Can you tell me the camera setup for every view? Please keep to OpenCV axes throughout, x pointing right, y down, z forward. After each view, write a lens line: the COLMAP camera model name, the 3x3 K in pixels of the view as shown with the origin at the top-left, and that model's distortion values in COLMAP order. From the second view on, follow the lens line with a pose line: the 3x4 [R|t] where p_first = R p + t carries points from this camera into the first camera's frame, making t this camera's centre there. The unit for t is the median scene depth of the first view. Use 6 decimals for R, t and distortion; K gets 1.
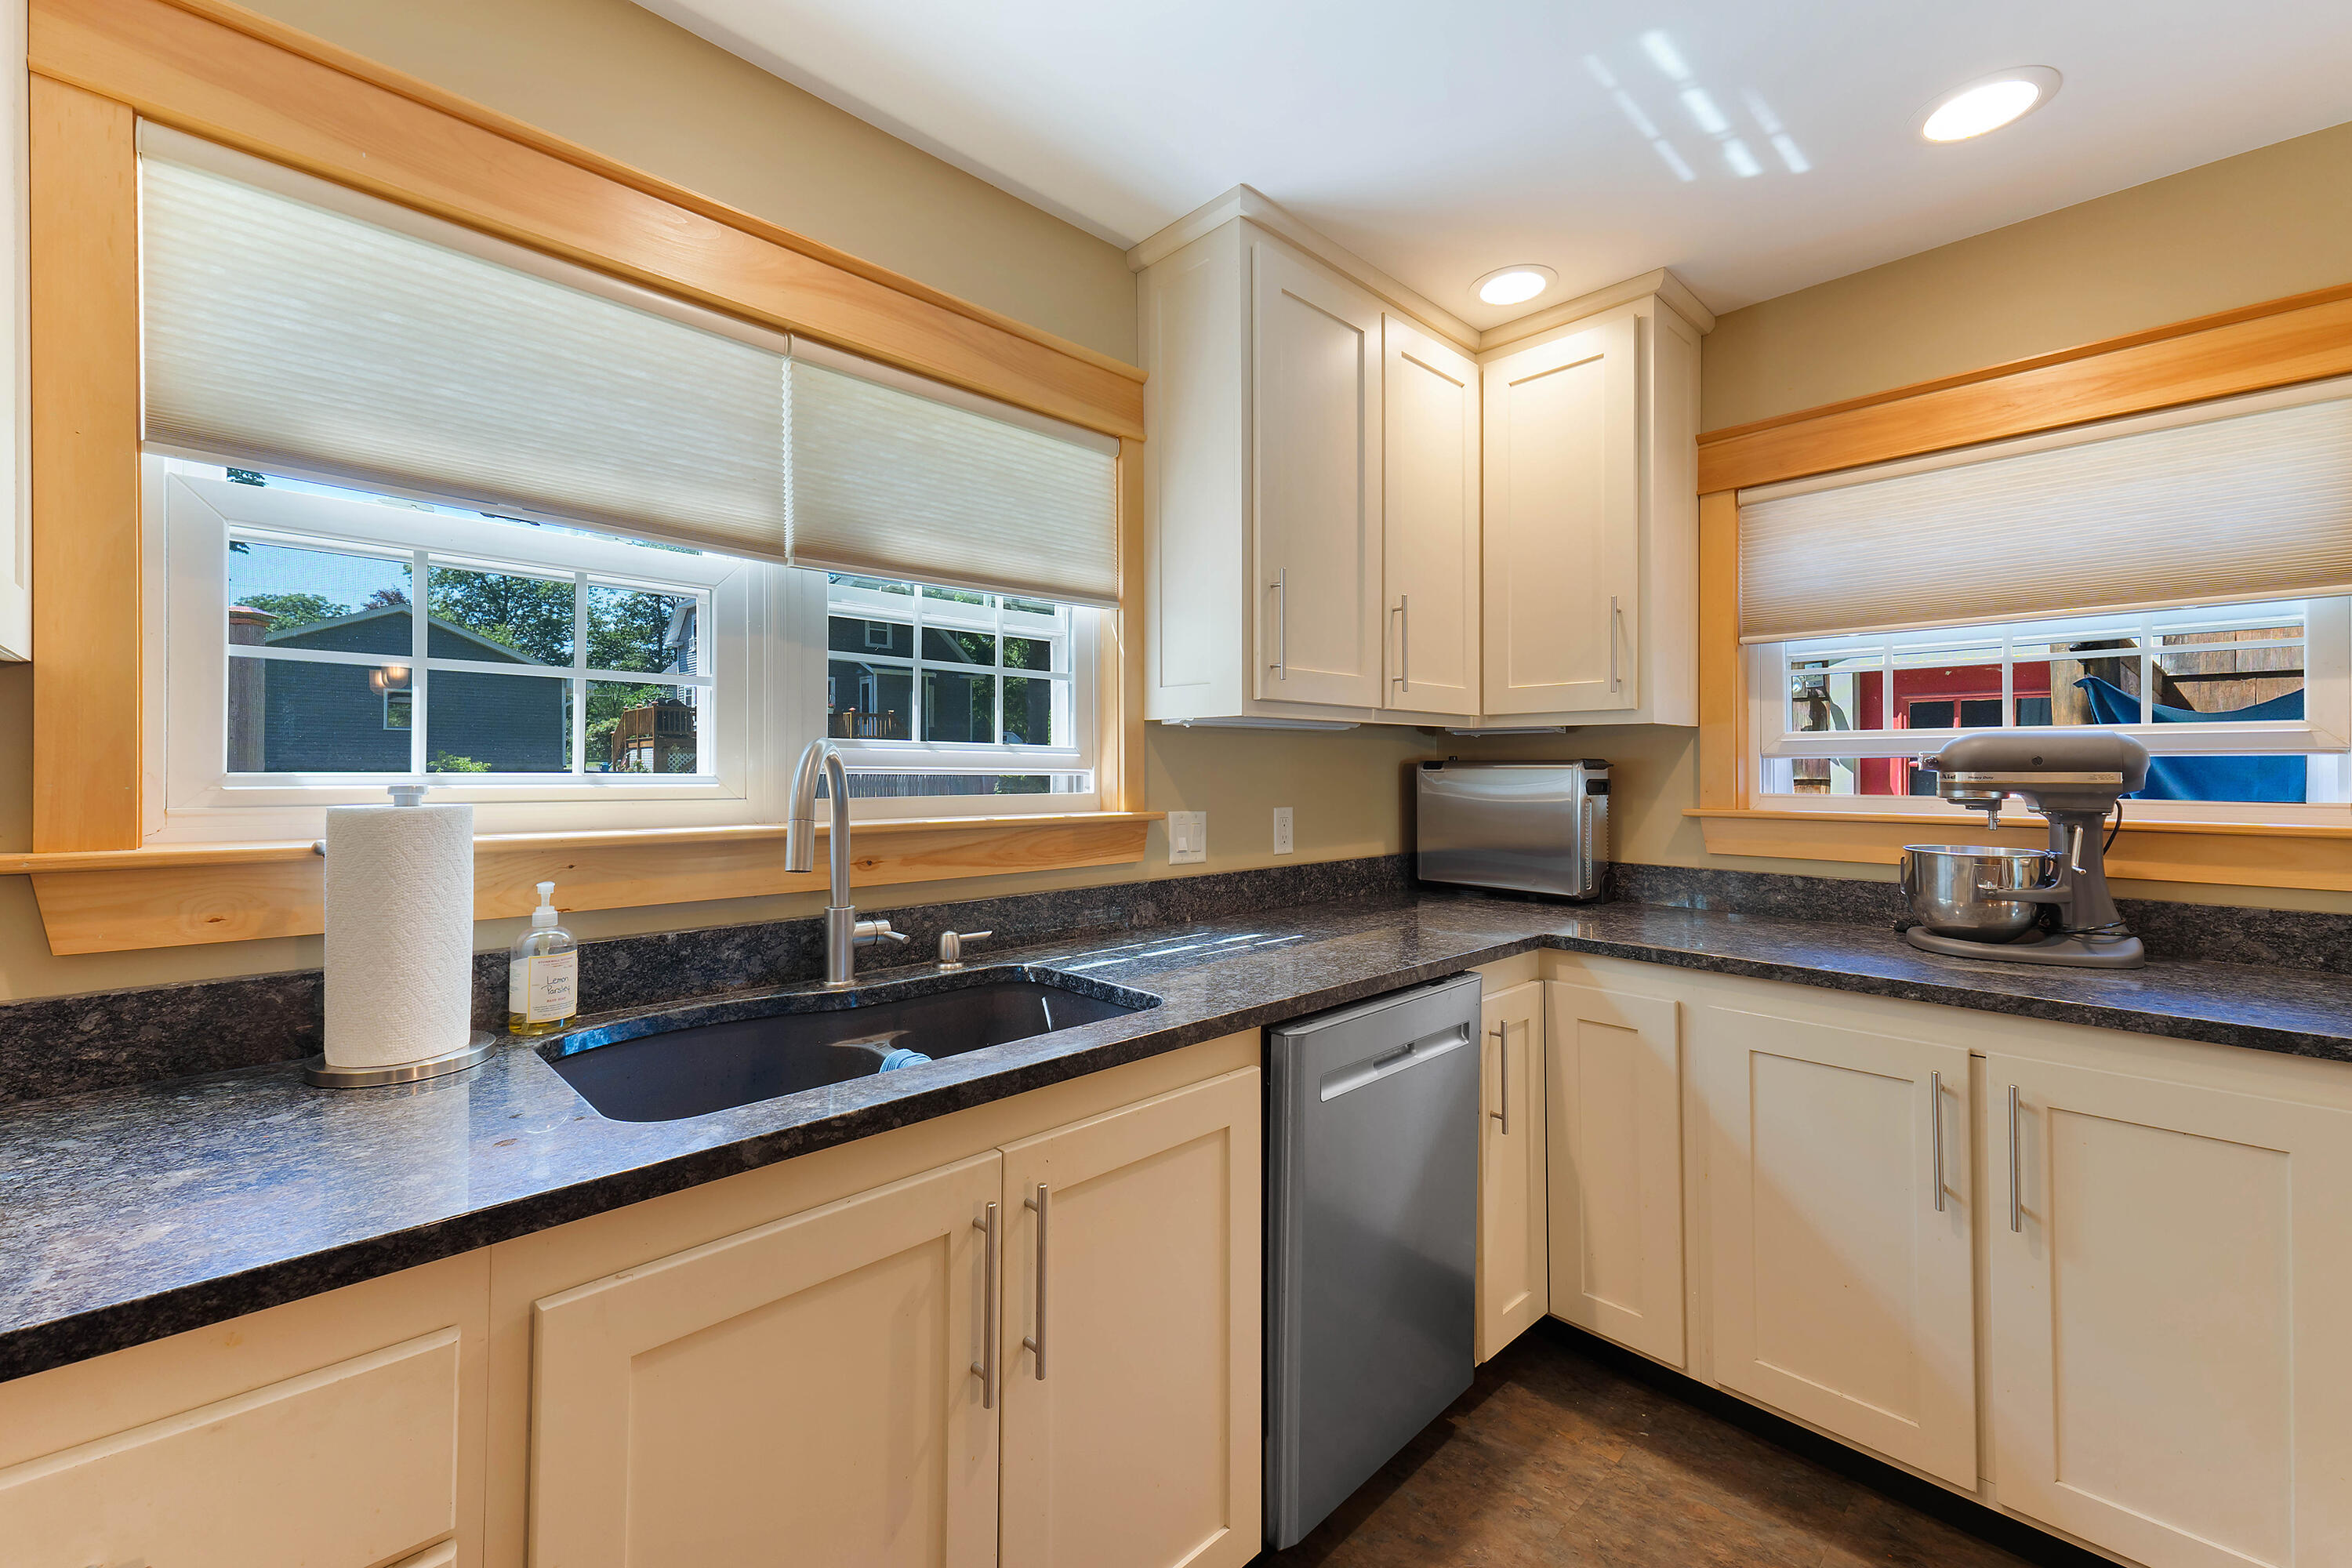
lens RADIAL K [[969.0, 0, 1209.0], [0, 969.0, 750.5], [0, 0, 1]] dist [0.020842, -0.000619]
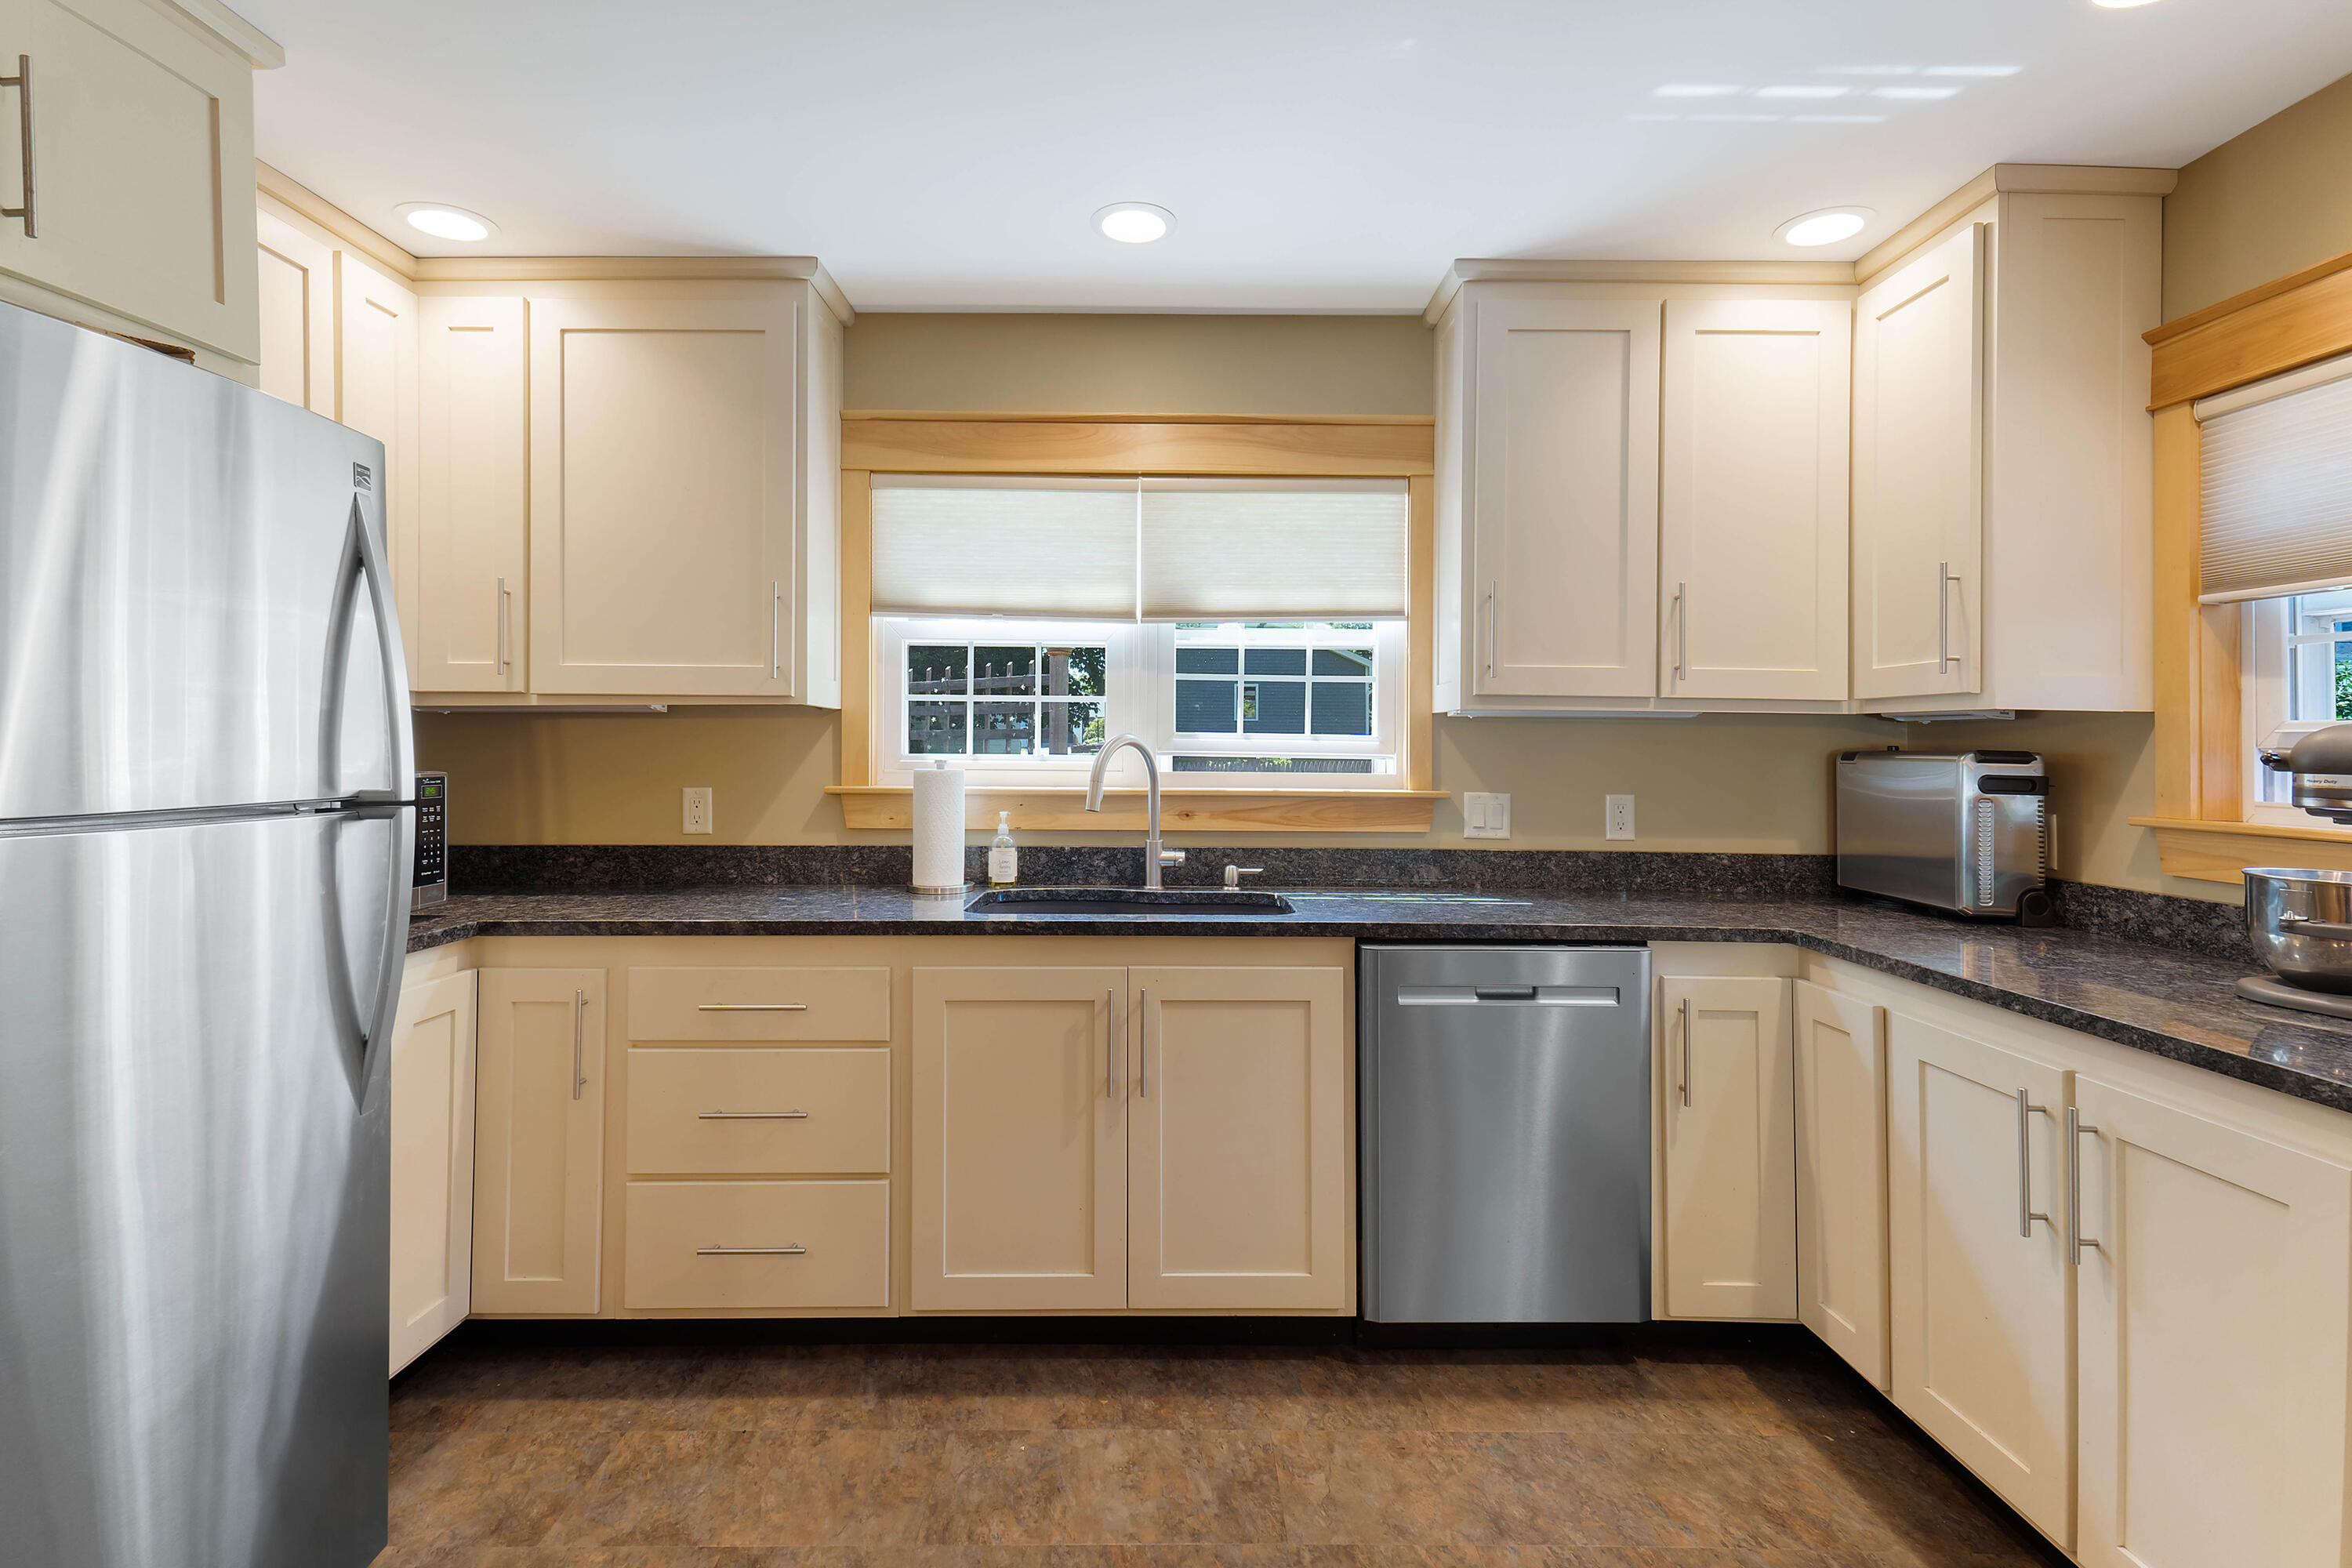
lens RADIAL K [[1181.4, 0, 1177.0], [0, 1181.4, 737.9], [0, 0, 1]] dist [0.008706, 0.000352]
pose [[0.730481, -0.000493, -0.682932, 0.799092], [0.003446, 0.999990, 0.002963, -0.008497], [0.682924, -0.004518, 0.730476, -0.311883]]
